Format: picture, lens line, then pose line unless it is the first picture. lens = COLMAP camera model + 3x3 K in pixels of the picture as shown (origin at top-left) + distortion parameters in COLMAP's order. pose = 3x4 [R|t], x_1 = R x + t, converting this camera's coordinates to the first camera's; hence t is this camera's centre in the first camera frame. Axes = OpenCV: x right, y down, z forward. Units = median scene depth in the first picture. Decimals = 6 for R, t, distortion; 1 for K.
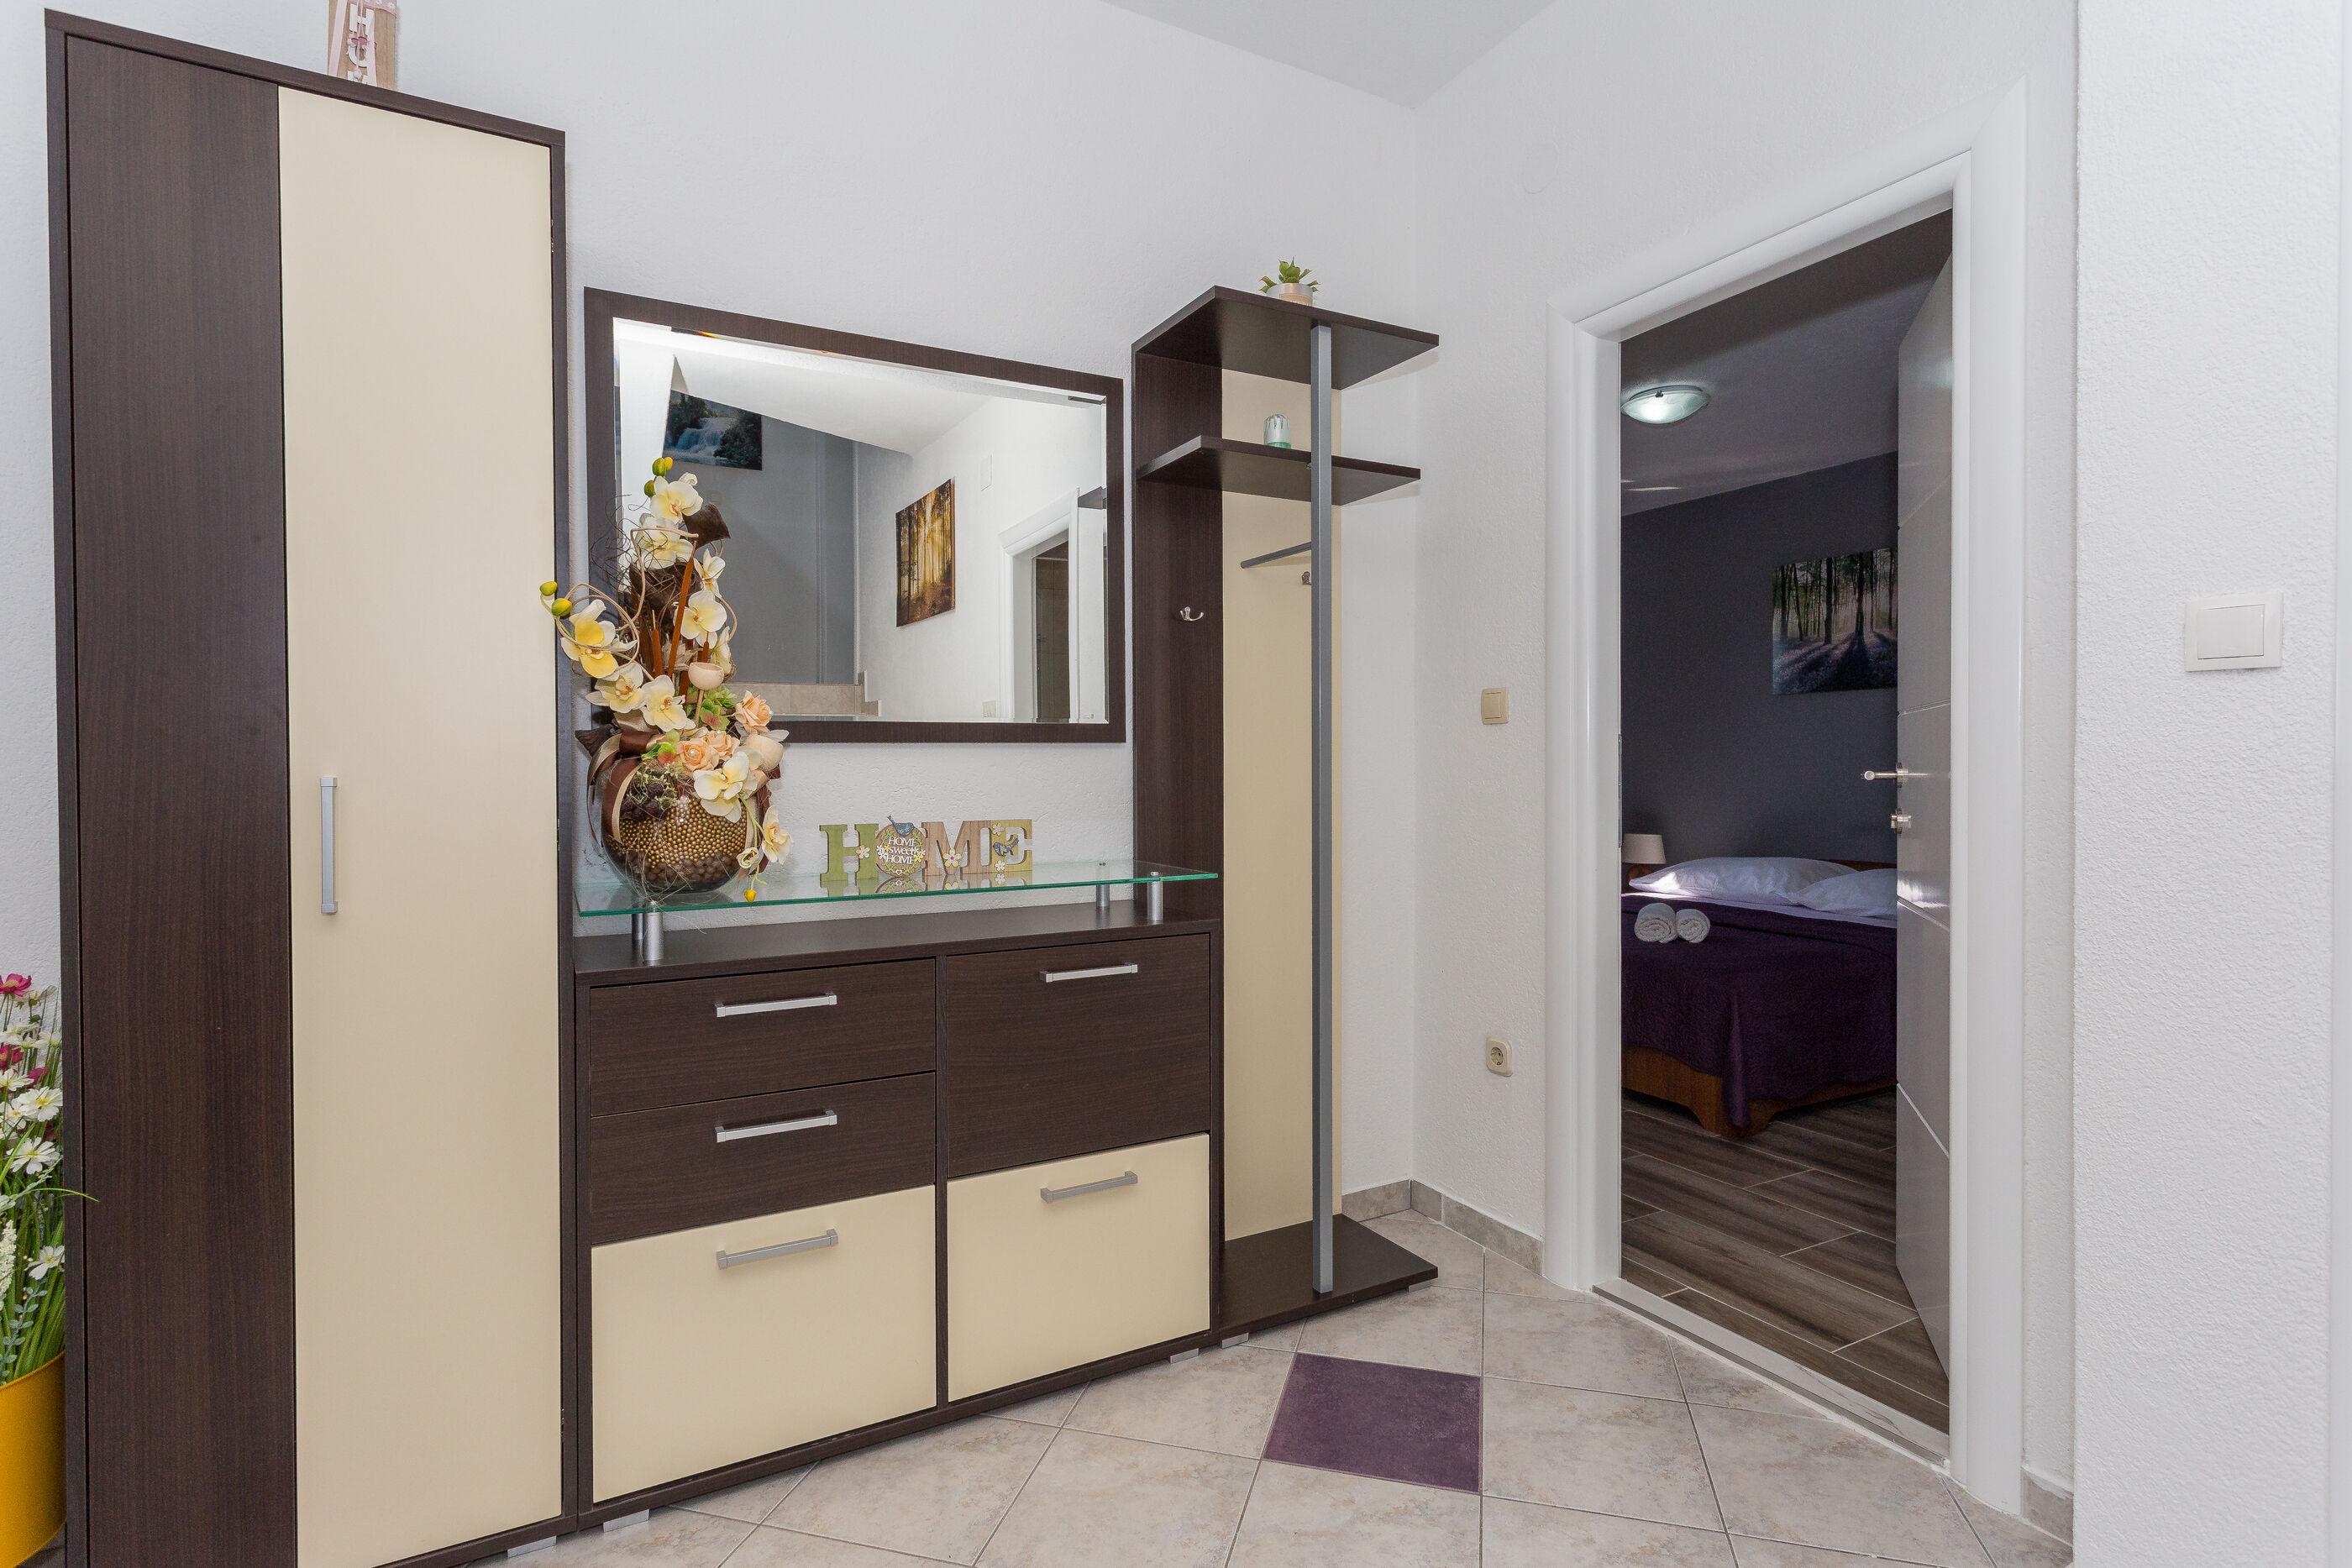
lens RADIAL K [[1136.3, 0, 1179.5], [0, 1136.3, 770.3], [0, 0, 1]] dist [0.003295, 0.000710]
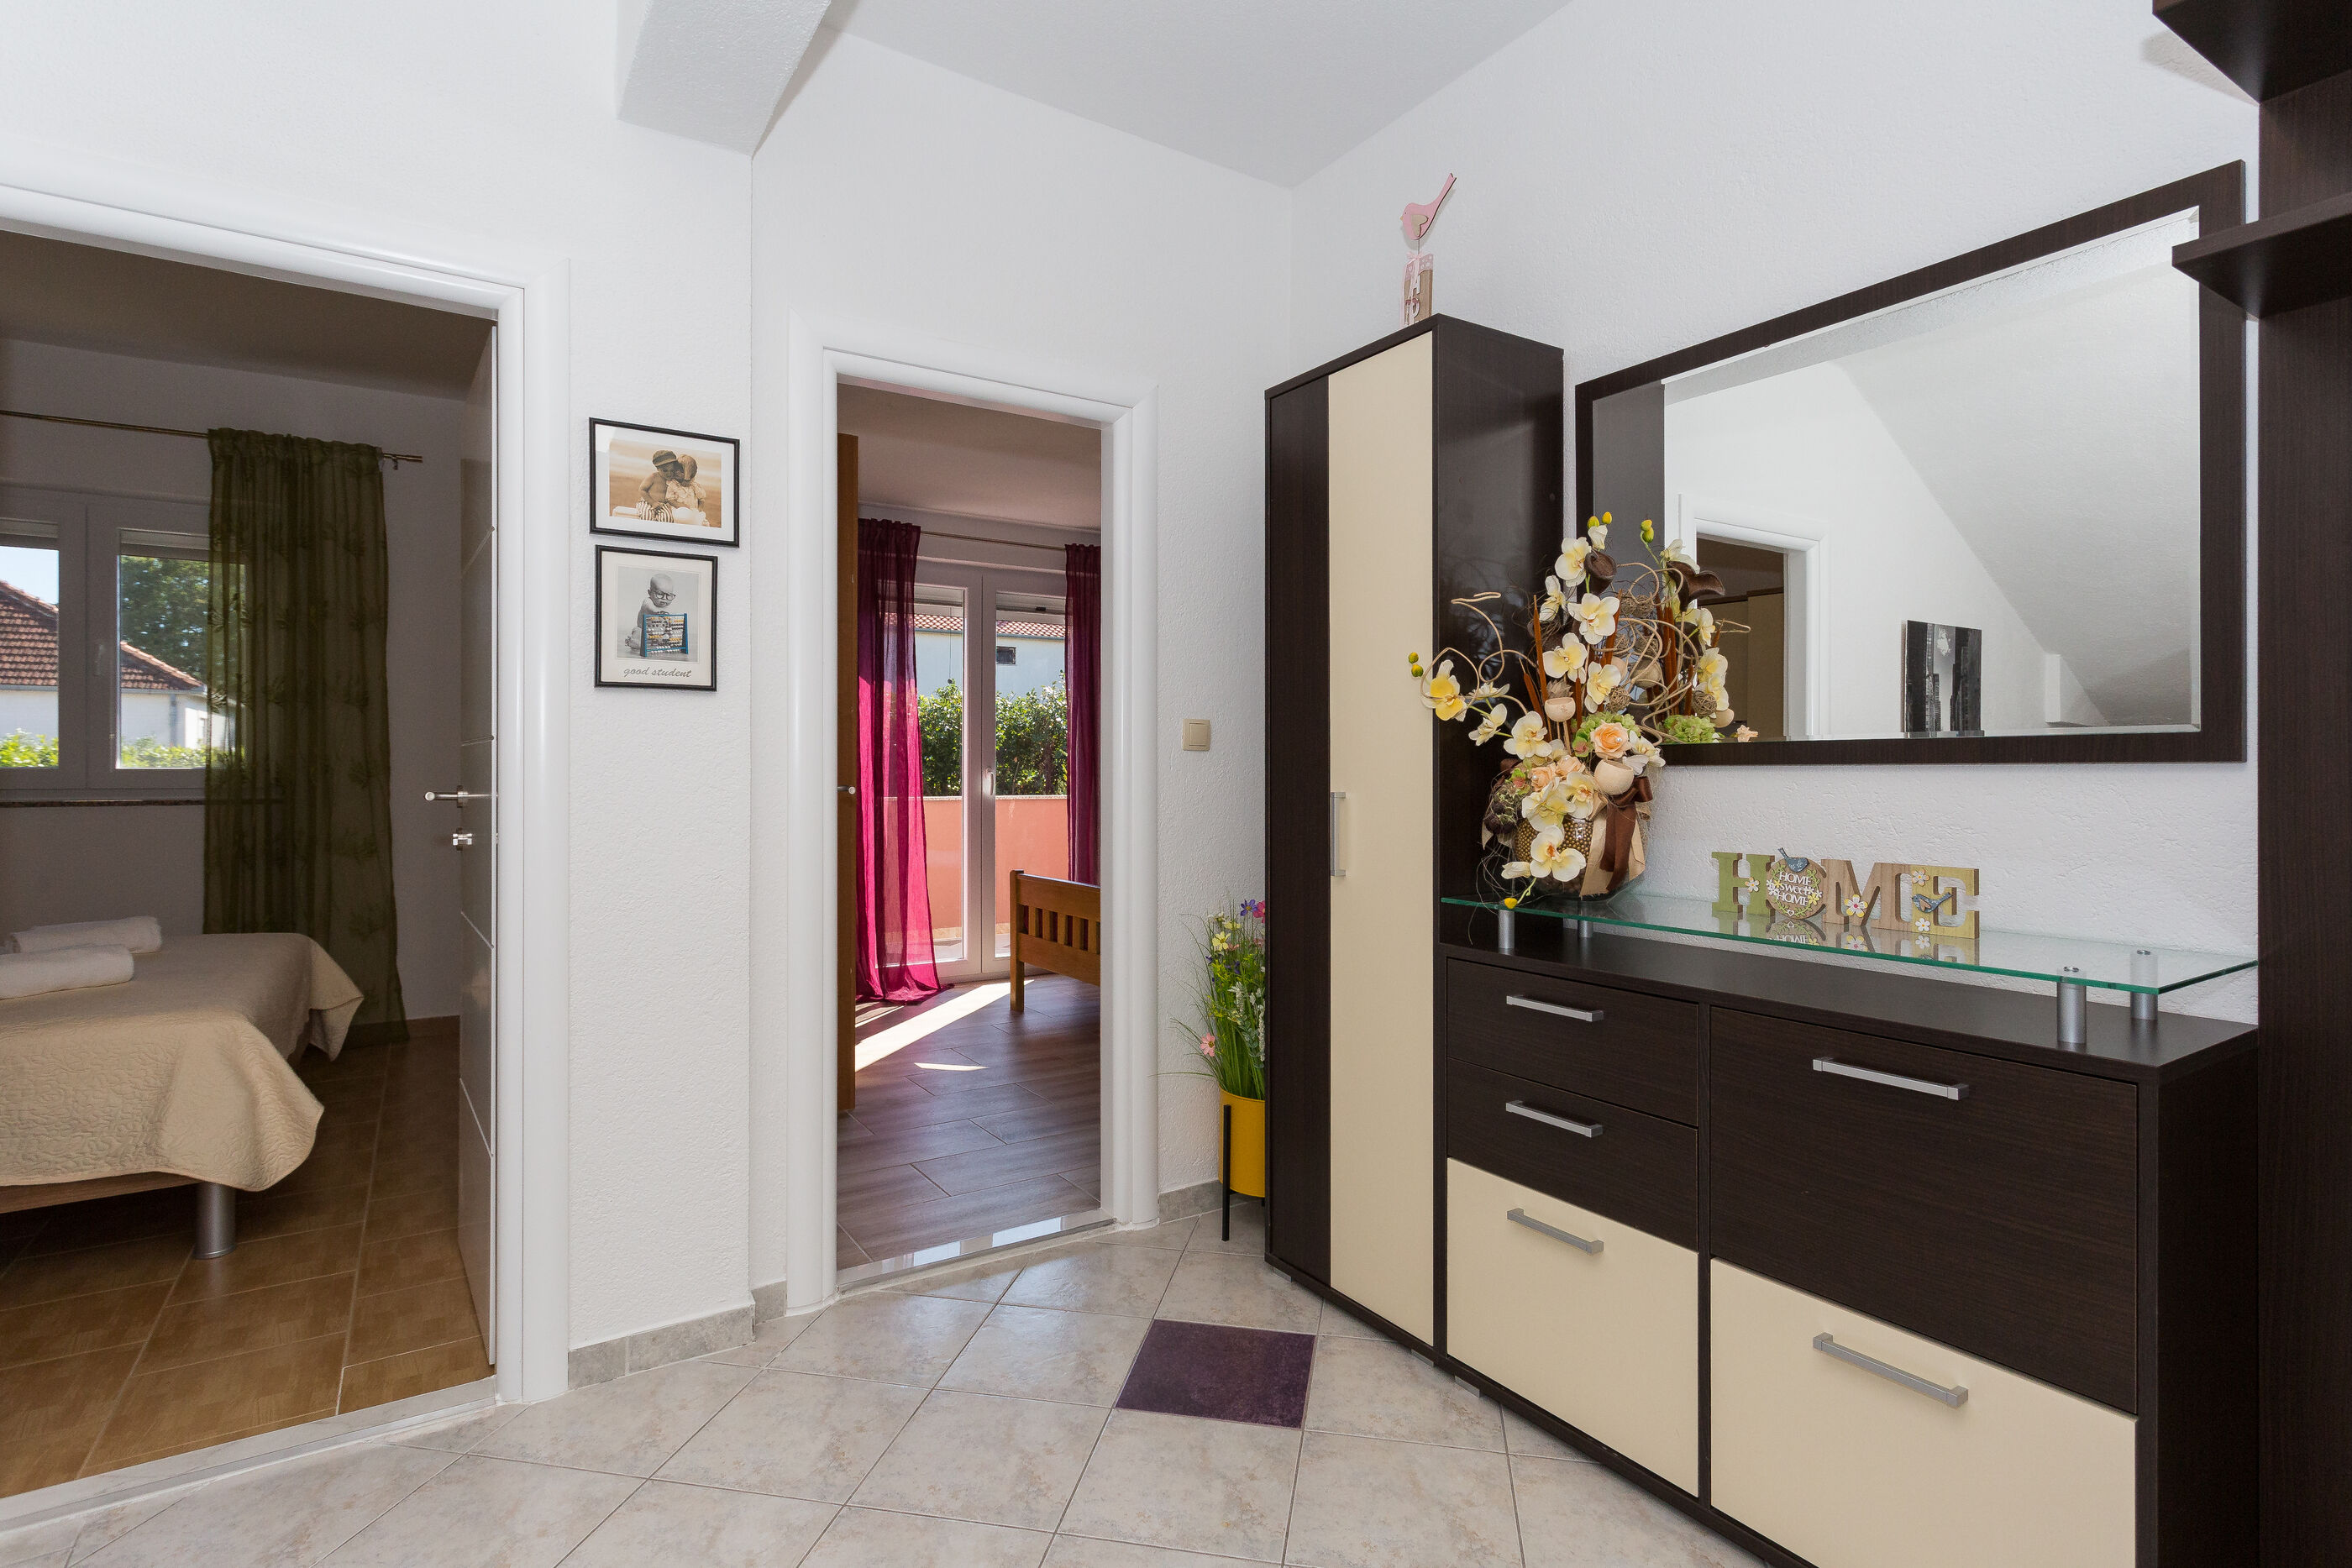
lens RADIAL K [[1136.3, 0, 1174.1], [0, 1136.3, 780.5], [0, 0, 1]] dist [0.003295, 0.000710]
pose [[0.073901, 0.006746, -0.997243, 0.600059], [-0.011406, 0.999917, 0.005918, -0.012683], [0.997200, 0.010937, 0.073972, 0.465928]]
